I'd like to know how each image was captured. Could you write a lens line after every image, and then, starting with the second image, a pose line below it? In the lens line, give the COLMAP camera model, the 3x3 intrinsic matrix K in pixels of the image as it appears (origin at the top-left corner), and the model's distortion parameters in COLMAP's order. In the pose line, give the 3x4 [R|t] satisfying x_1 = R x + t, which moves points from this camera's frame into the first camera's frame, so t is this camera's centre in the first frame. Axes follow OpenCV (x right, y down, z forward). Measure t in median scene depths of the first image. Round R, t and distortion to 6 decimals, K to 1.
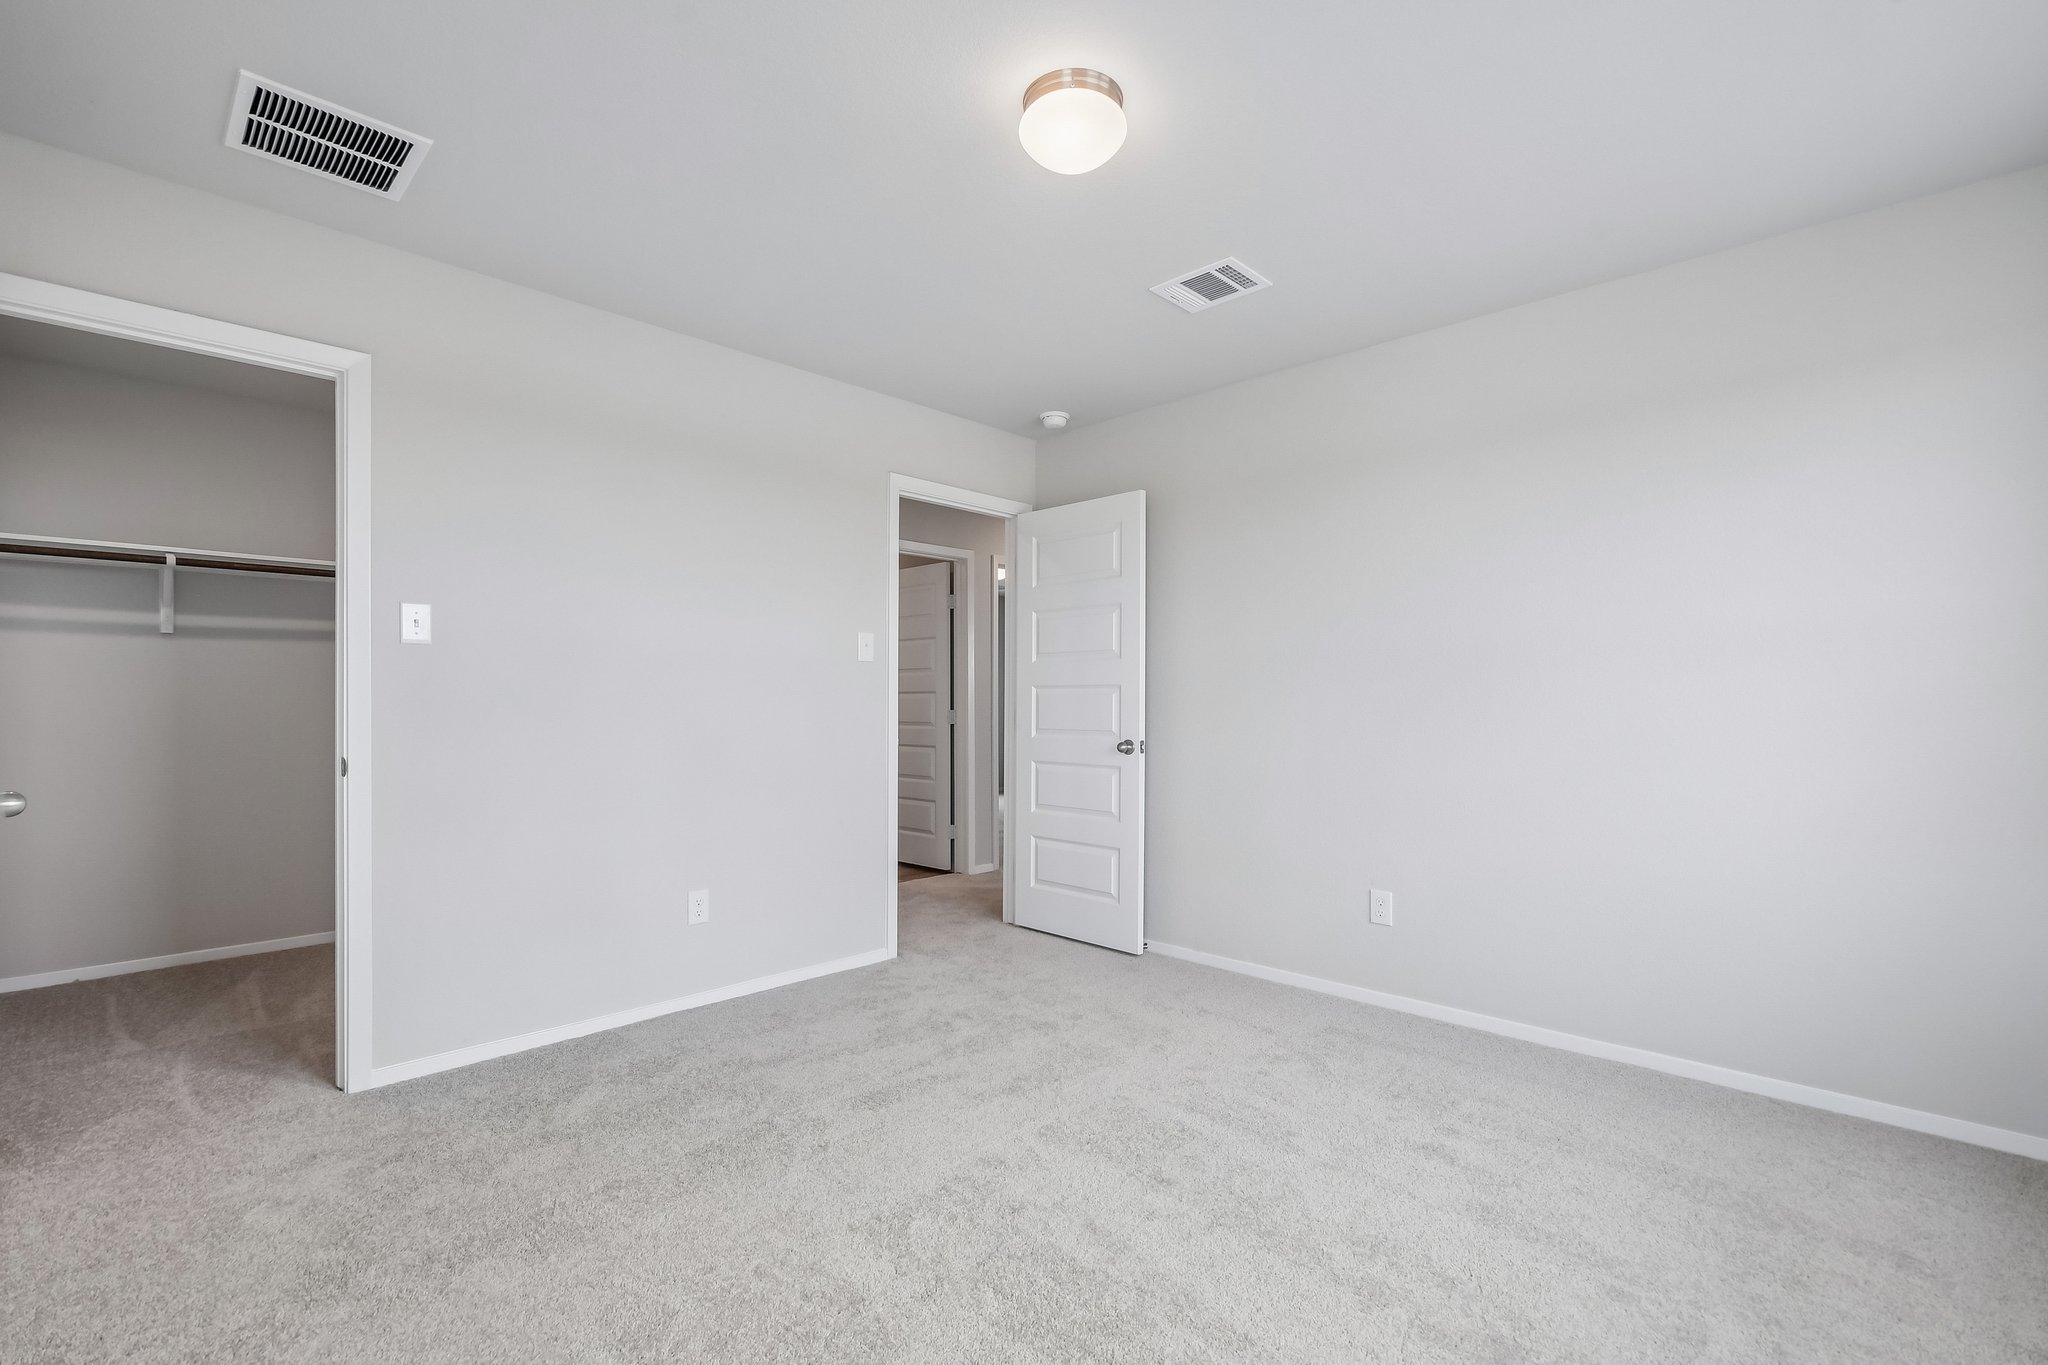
lens RADIAL K [[914.5, 0, 1039.0], [0, 914.5, 699.8], [0, 0, 1]] dist [0.000084, -0.000249]
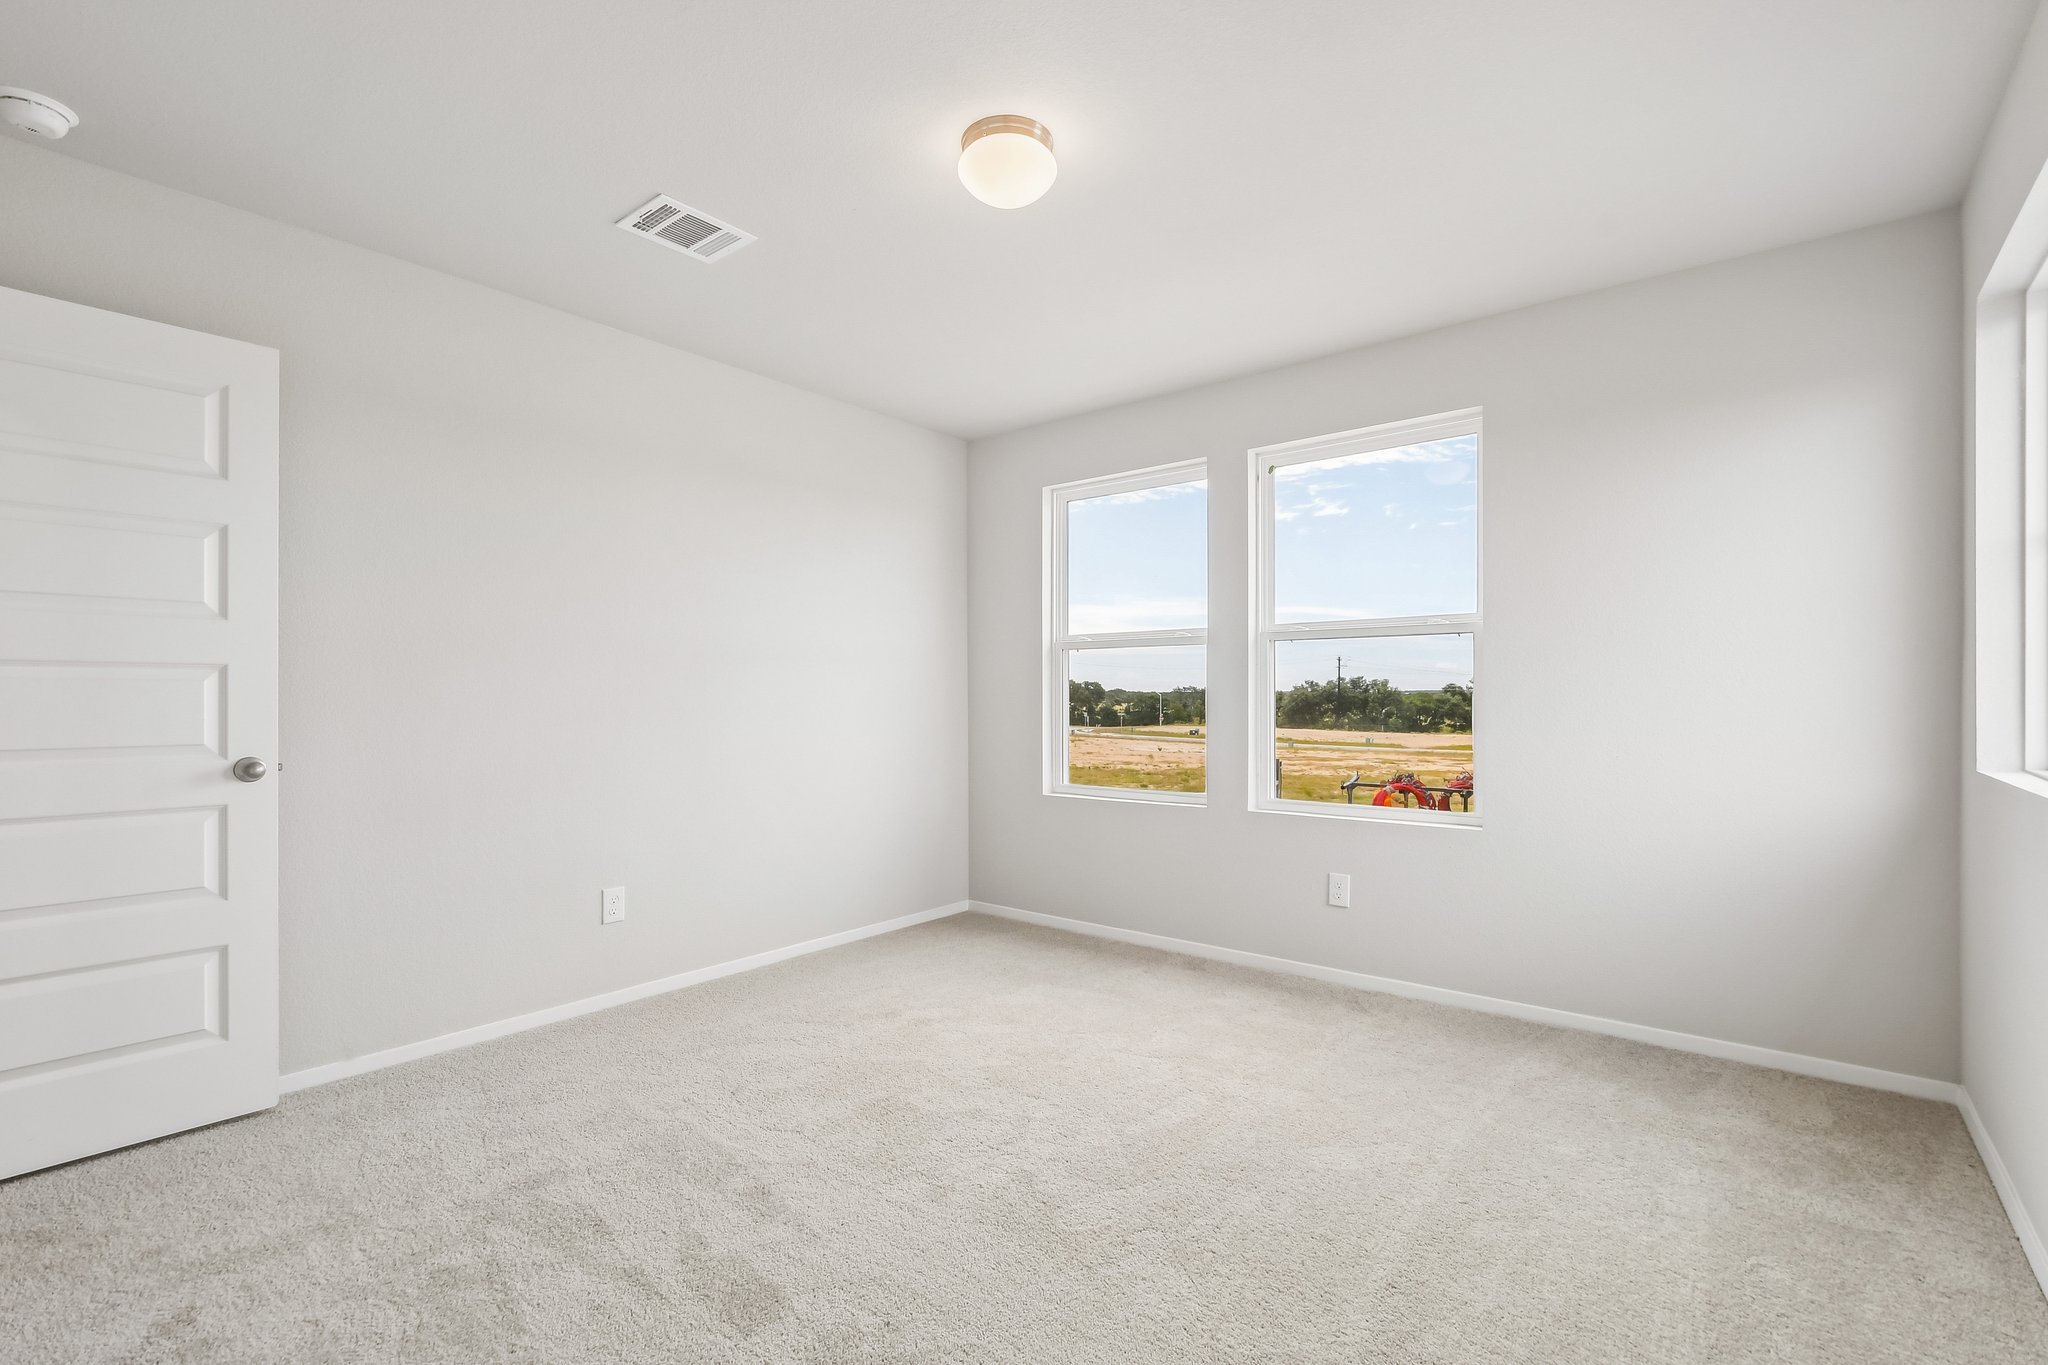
lens RADIAL K [[914.5, 0, 1039.0], [0, 914.5, 699.8], [0, 0, 1]] dist [0.000084, -0.000249]
pose [[-0.090512, -0.002757, 0.995892, -0.546351], [0.000290, 0.999996, 0.002795, 0.004606], [-0.995895, 0.000541, -0.090511, 0.544461]]
